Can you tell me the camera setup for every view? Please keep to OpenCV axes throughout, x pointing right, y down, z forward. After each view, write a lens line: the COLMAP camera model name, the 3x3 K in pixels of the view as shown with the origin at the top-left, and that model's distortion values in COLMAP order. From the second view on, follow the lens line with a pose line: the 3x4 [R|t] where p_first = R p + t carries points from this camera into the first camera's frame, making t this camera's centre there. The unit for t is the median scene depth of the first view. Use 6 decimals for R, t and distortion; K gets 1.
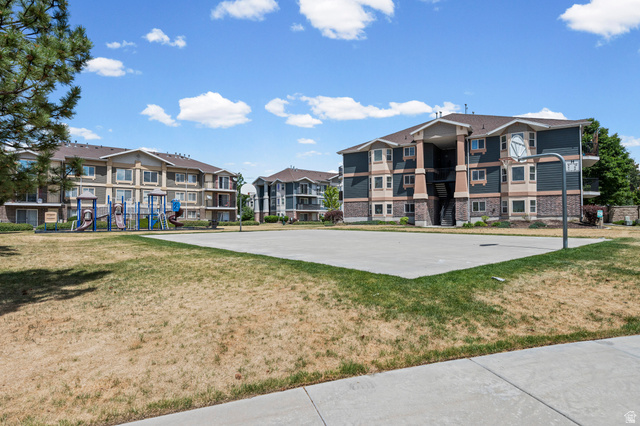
lens RADIAL K [[350.2, 0, 320.0], [0, 350.2, 213.0], [0, 0, 1]] dist [-0.000686, -0.000093]
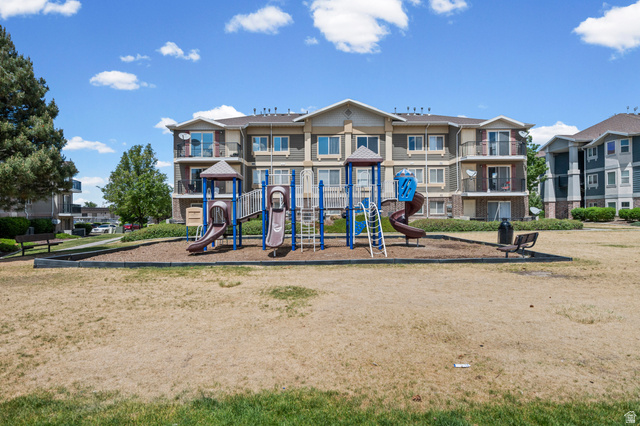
lens RADIAL K [[350.2, 0, 320.0], [0, 350.2, 213.0], [0, 0, 1]] dist [-0.000686, -0.000093]
pose [[0.796609, -0.004410, -0.604478, -0.179373], [0.018441, 0.999685, 0.017009, 0.000217], [0.604213, -0.024697, 0.796440, 0.450380]]
